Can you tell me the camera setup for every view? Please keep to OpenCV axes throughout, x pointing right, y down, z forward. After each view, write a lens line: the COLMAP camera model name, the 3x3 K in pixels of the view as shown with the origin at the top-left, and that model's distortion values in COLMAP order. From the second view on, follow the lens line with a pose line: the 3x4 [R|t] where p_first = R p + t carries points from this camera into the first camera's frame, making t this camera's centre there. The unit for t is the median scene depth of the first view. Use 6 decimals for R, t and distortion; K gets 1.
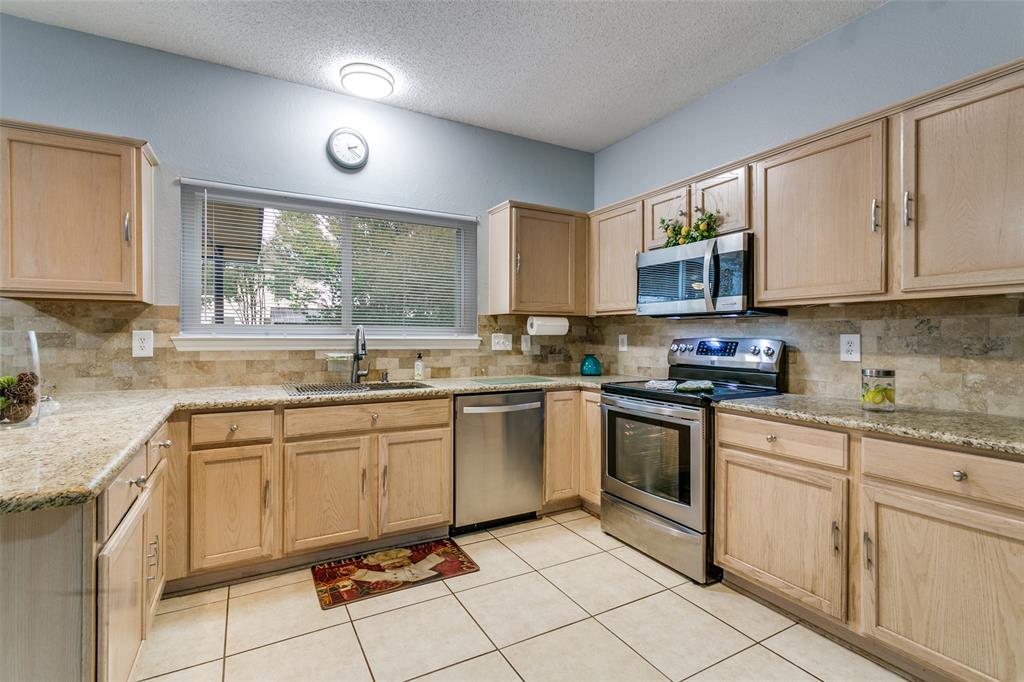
lens RADIAL K [[481.4, 0, 508.8], [0, 481.4, 338.5], [0, 0, 1]] dist [0.004349, 0.000510]
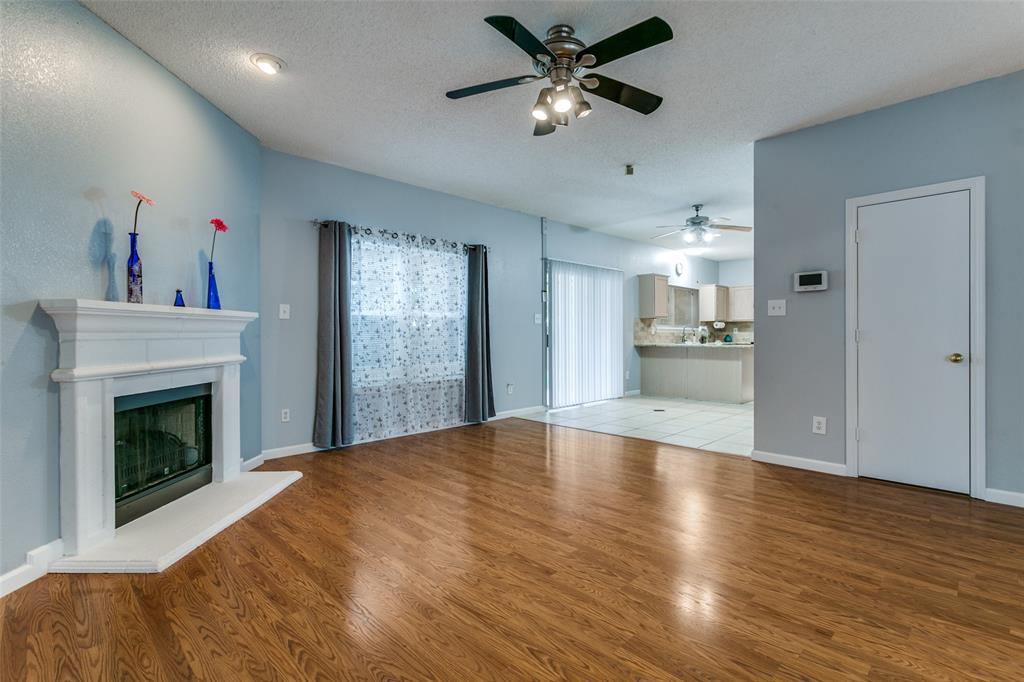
lens RADIAL K [[481.4, 0, 508.1], [0, 481.4, 337.4], [0, 0, 1]] dist [0.004349, 0.000510]
pose [[0.964776, -0.005619, 0.263012, -2.711036], [0.004556, 0.999979, 0.004649, 0.041737], [-0.263033, -0.003287, 0.964781, -2.107350]]
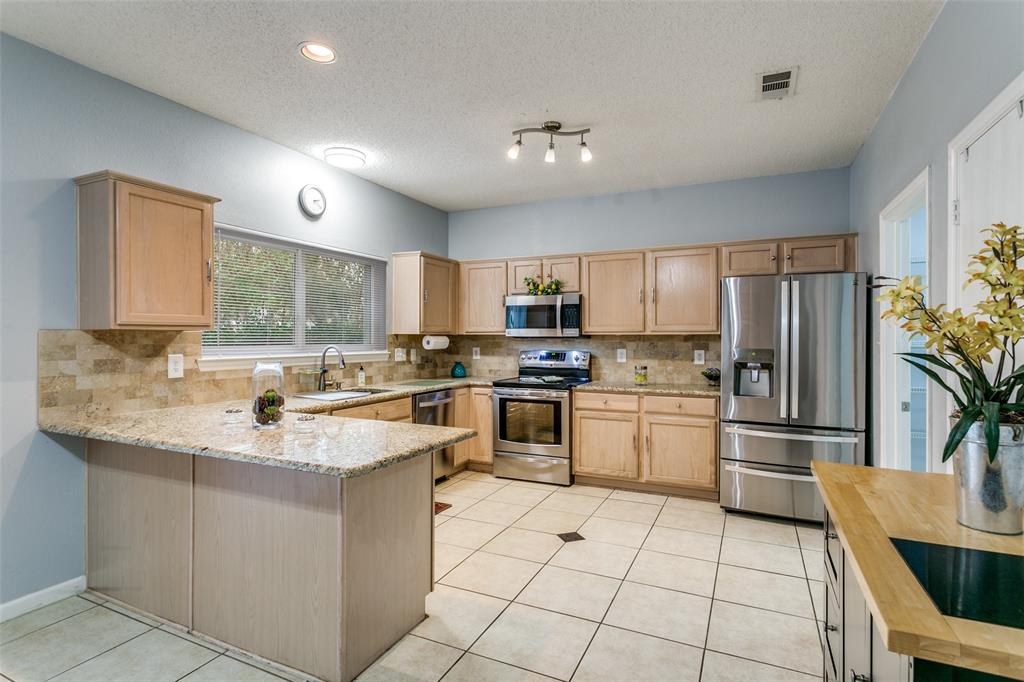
lens RADIAL K [[514.3, 0, 510.6], [0, 514.3, 340.6], [0, 0, 1]] dist [0.001470, 0.002375]
pose [[0.814094, -0.006635, 0.580695, -0.826303], [0.005548, 0.999978, 0.003647, -0.048970], [-0.580706, 0.000253, 0.814113, -0.428043]]
